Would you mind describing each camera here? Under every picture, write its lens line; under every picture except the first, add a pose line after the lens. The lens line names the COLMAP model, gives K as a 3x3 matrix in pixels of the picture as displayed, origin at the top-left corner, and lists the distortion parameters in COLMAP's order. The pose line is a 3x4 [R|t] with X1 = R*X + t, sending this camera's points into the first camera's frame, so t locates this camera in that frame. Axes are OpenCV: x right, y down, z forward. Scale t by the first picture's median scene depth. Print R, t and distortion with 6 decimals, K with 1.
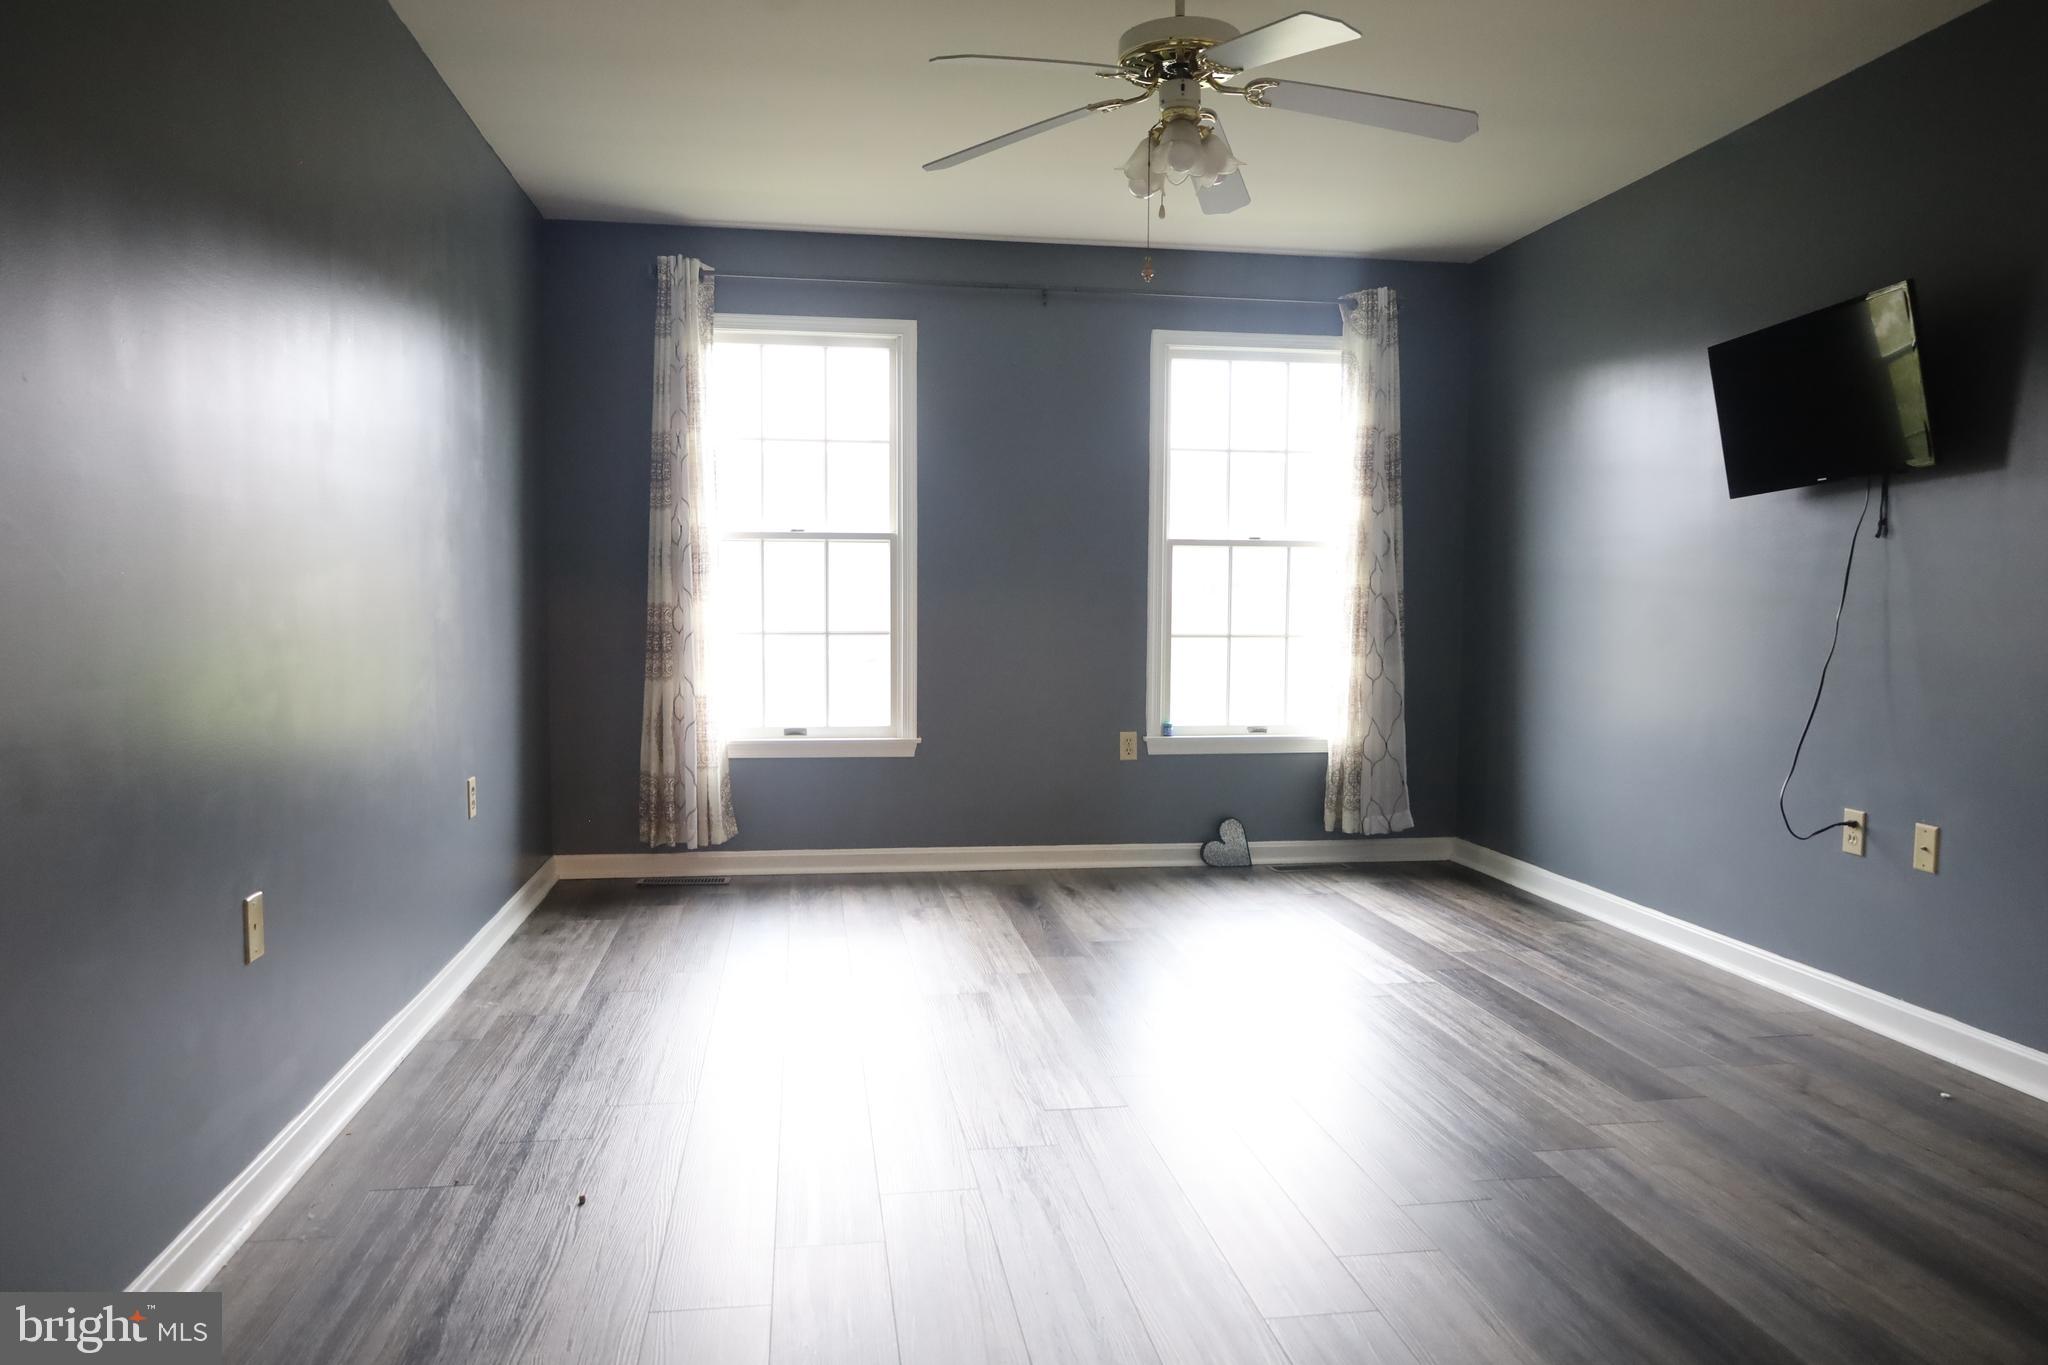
lens RADIAL K [[1423.8, 0, 1024.0], [0, 1423.8, 682.5], [0, 0, 1]] dist [-0.057332, -0.000004]
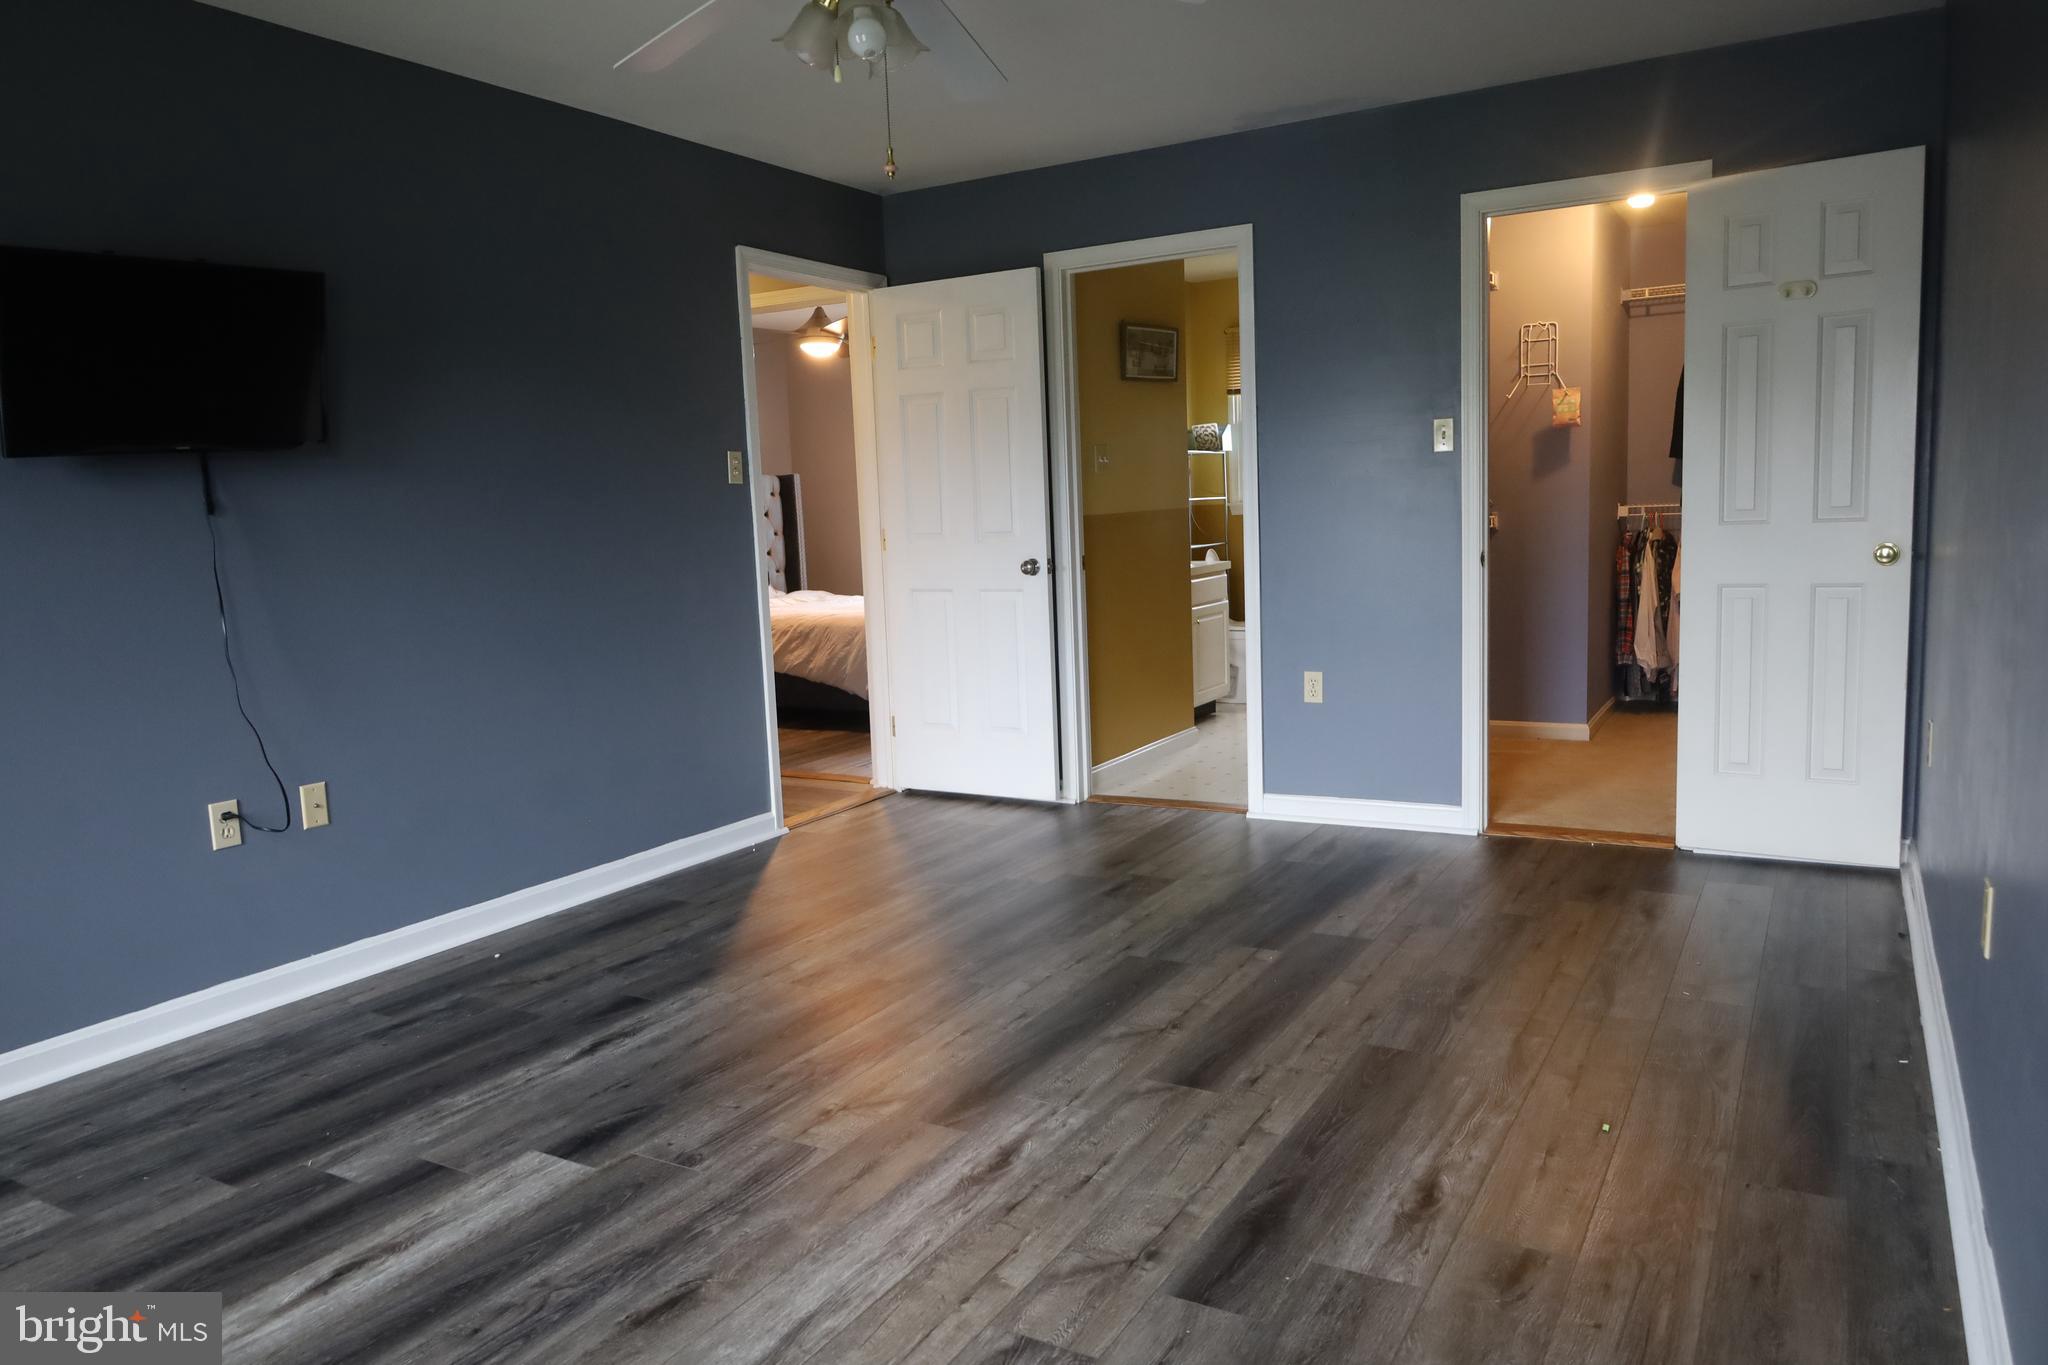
lens RADIAL K [[1423.8, 0, 1024.0], [0, 1423.8, 682.5], [0, 0, 1]] dist [-0.057332, -0.000004]
pose [[-0.784987, -0.055863, 0.616989, -0.422837], [0.068411, 0.982019, 0.175951, -0.121129], [-0.615724, 0.180328, -0.767050, 1.400460]]
